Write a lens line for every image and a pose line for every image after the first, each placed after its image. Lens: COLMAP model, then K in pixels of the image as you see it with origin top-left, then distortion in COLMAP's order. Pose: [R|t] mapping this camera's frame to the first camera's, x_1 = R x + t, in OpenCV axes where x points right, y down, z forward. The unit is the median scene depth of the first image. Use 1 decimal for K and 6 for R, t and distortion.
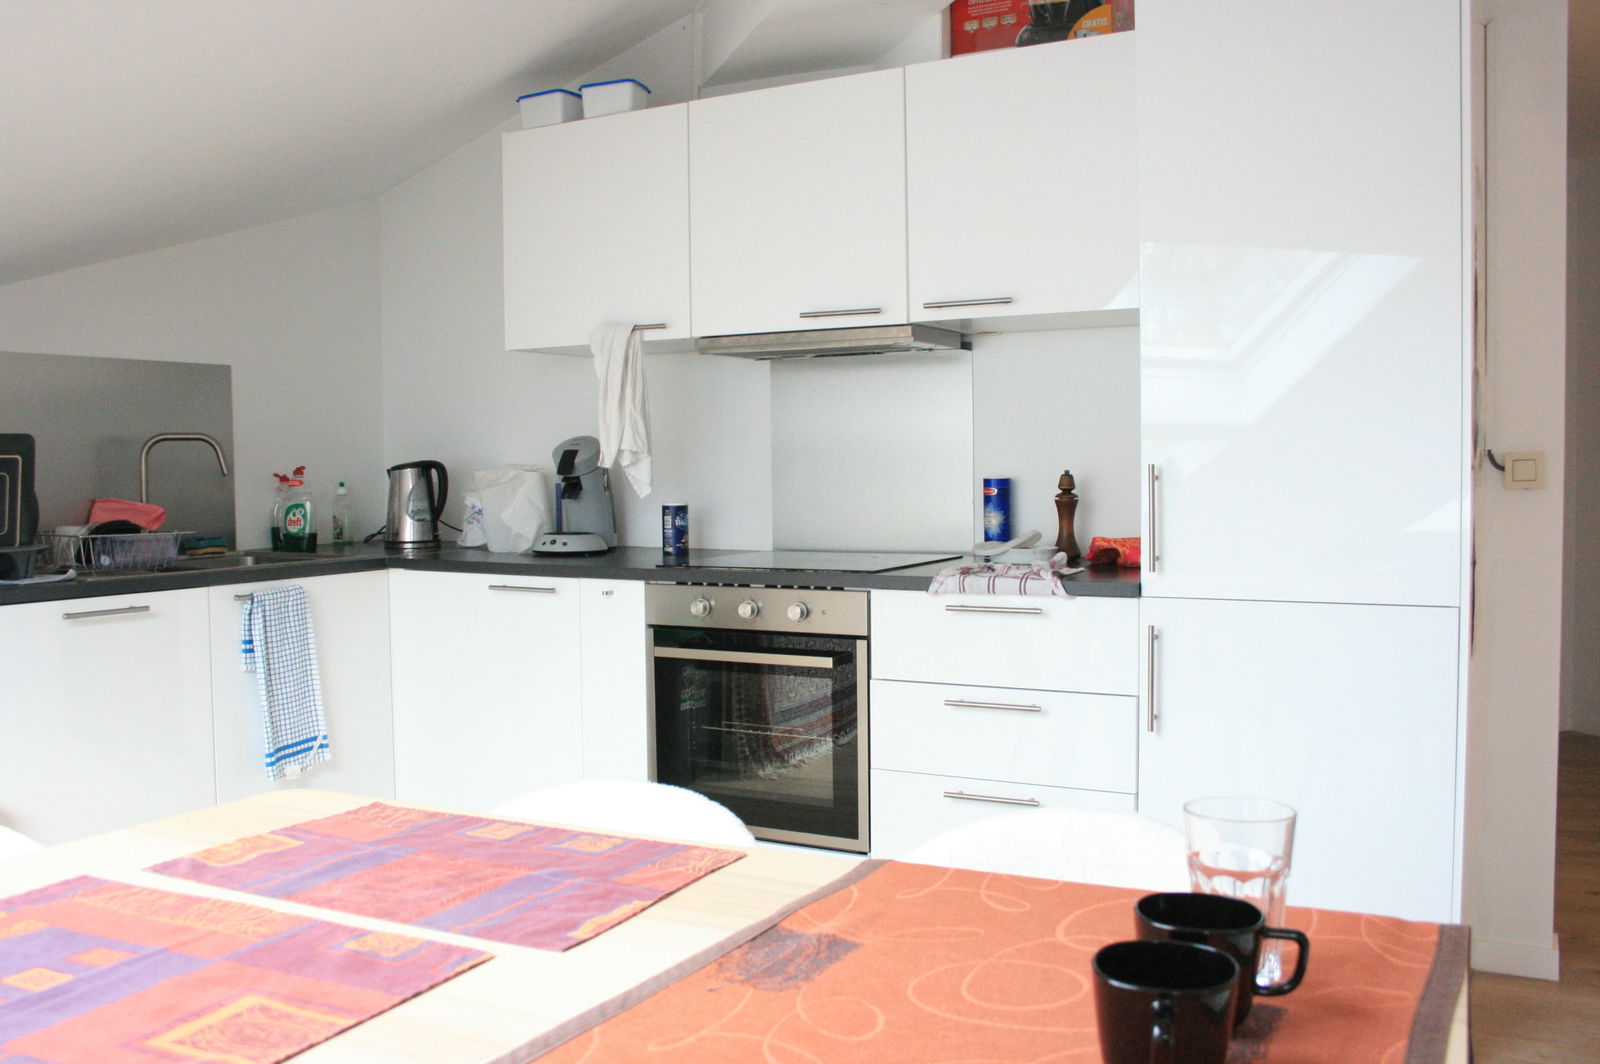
lens RADIAL K [[1447.9, 0, 800.0], [0, 1447.9, 532.0], [0, 0, 1]] dist [-0.114623, 0.003437]
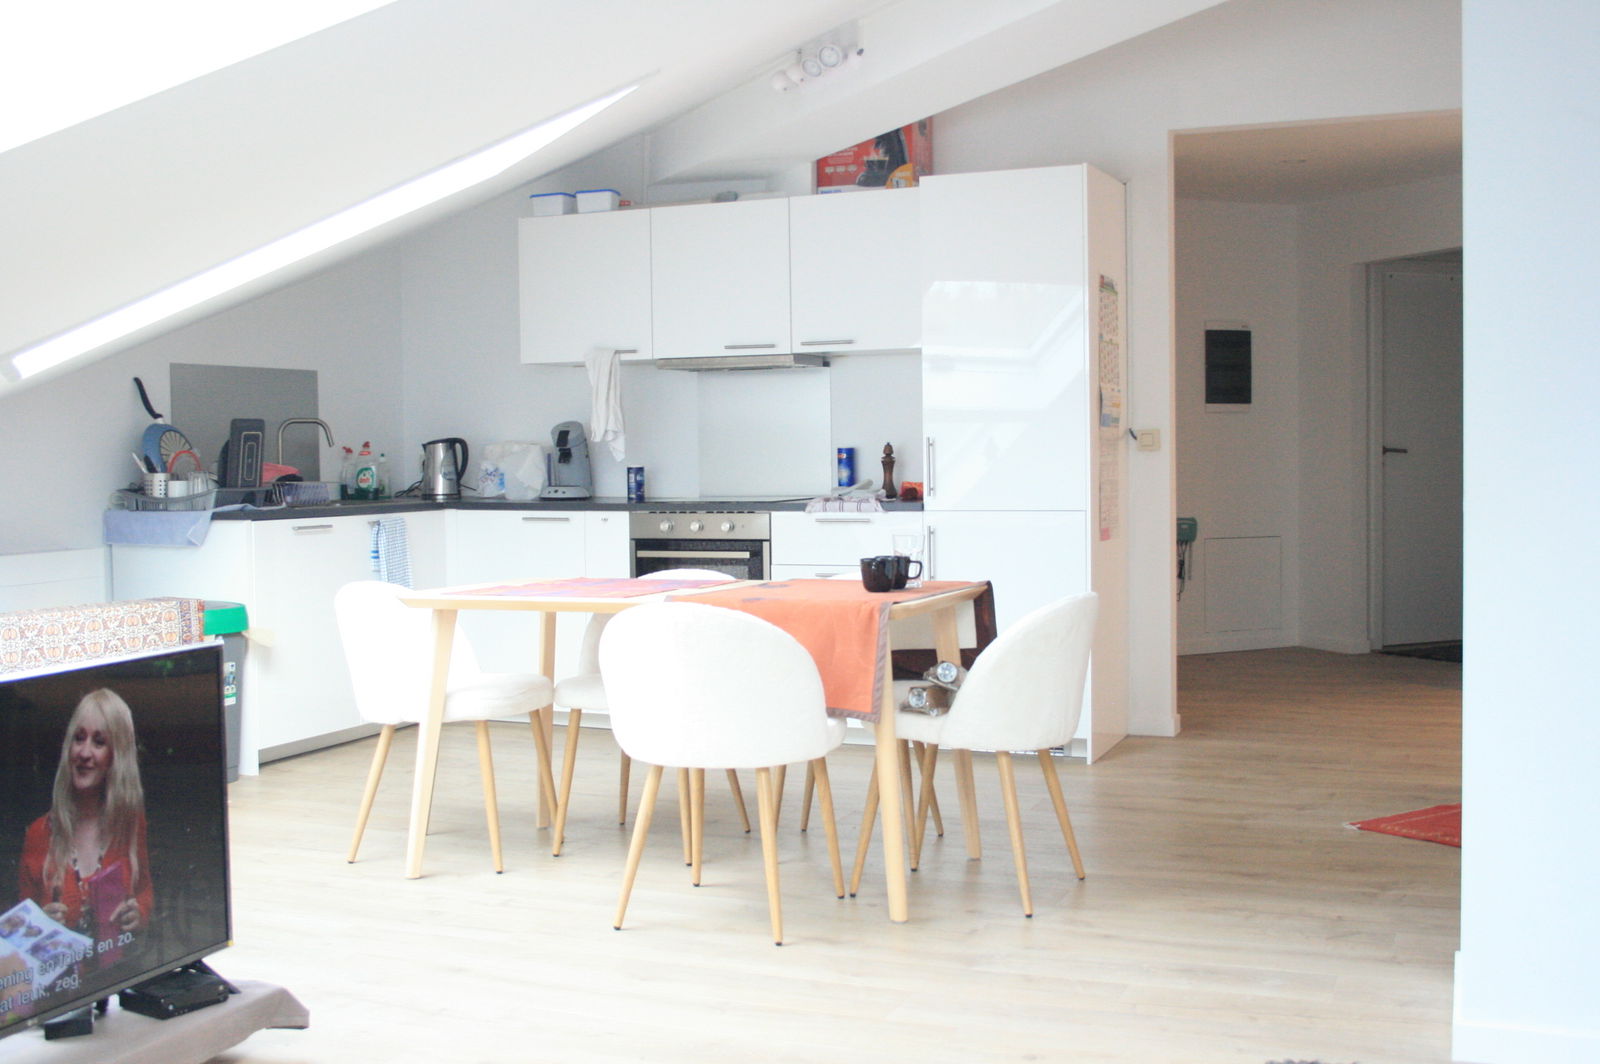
lens RADIAL K [[1850.6, 0, 800.0], [0, 1850.6, 532.0], [0, 0, 1]] dist [-0.006605, -0.004868]
pose [[0.995050, -0.006361, 0.099175, -0.117762], [0.006707, 0.999973, -0.003160, 0.062116], [-0.099152, 0.003810, 0.995065, -1.030881]]
